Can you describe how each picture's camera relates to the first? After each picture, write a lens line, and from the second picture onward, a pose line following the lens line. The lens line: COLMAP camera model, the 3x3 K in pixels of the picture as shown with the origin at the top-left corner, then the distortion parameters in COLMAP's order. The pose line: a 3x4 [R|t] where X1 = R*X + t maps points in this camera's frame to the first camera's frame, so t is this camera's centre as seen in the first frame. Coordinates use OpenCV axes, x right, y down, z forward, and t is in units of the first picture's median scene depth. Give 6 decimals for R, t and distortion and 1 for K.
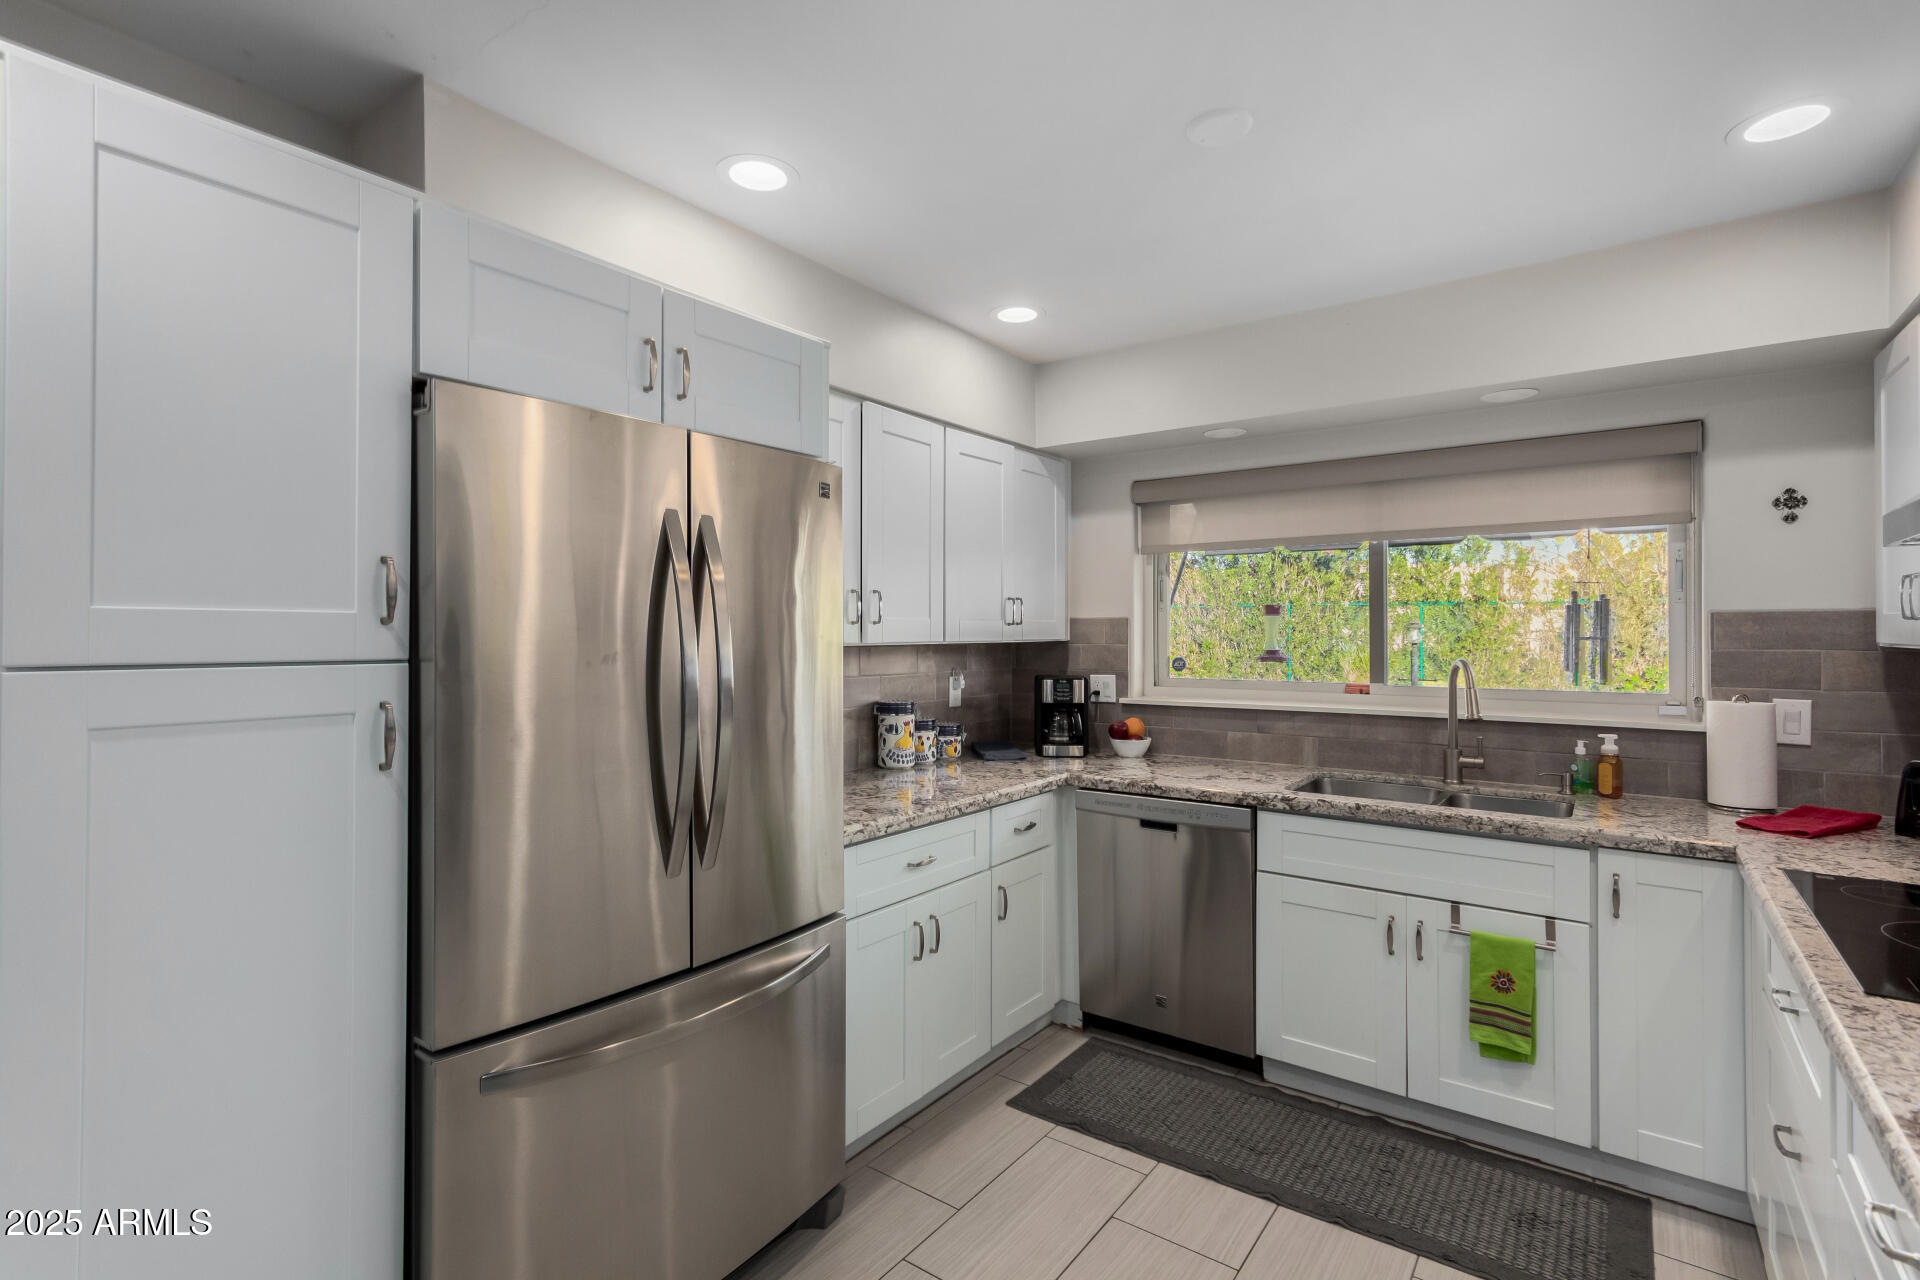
lens RADIAL K [[898.3, 0, 941.9], [0, 898.3, 628.0], [0, 0, 1]] dist [0.003053, 0.000575]
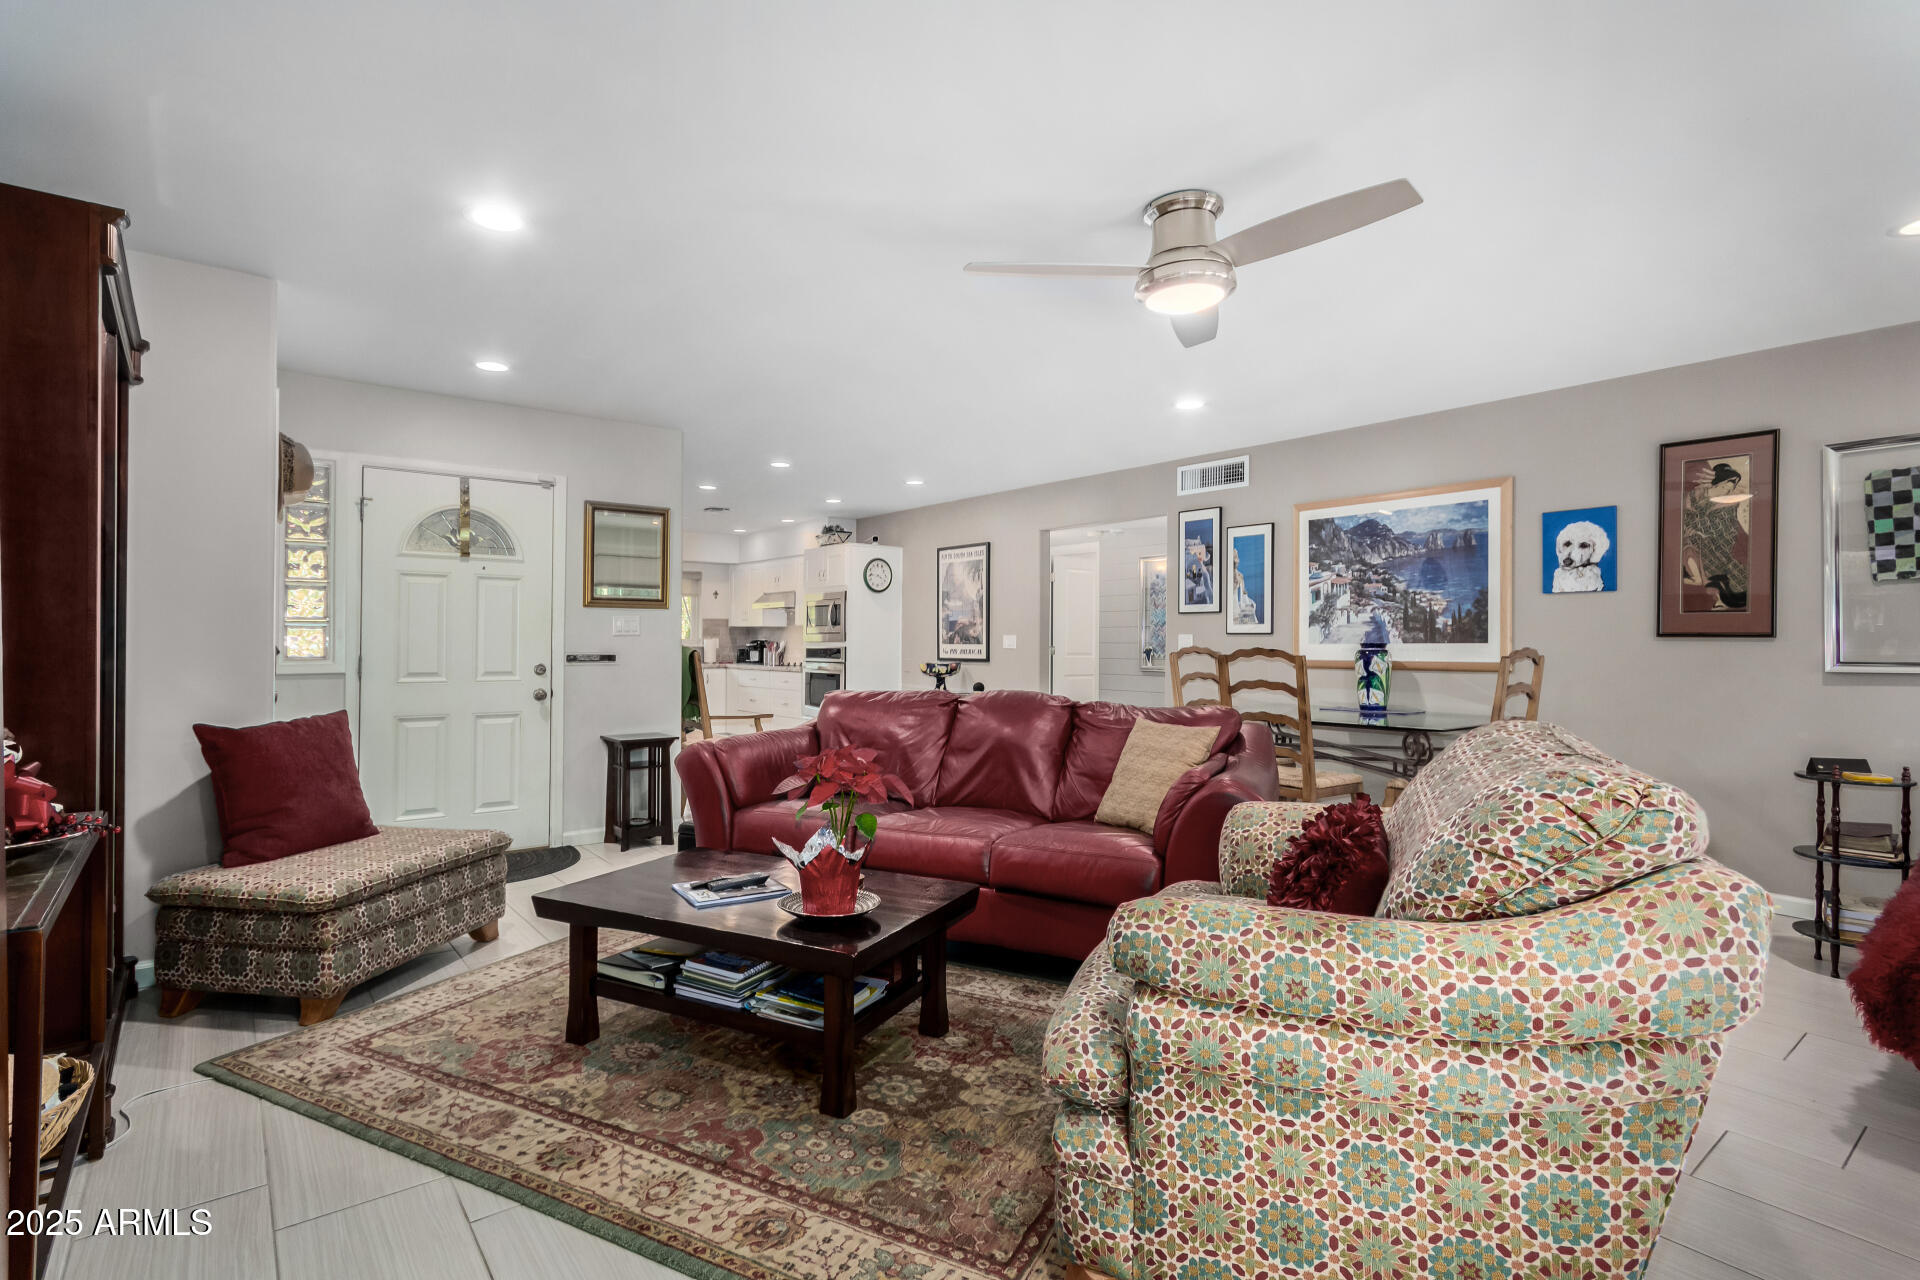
lens RADIAL K [[916.9, 0, 960.0], [0, 916.9, 640.0], [0, 0, 1]] dist [0.002200, 0.000468]
pose [[0.234629, 0.001930, 0.972083, -3.184195], [-0.013221, 0.999912, 0.001206, 0.066349], [-0.971995, -0.013135, 0.234634, -1.239668]]
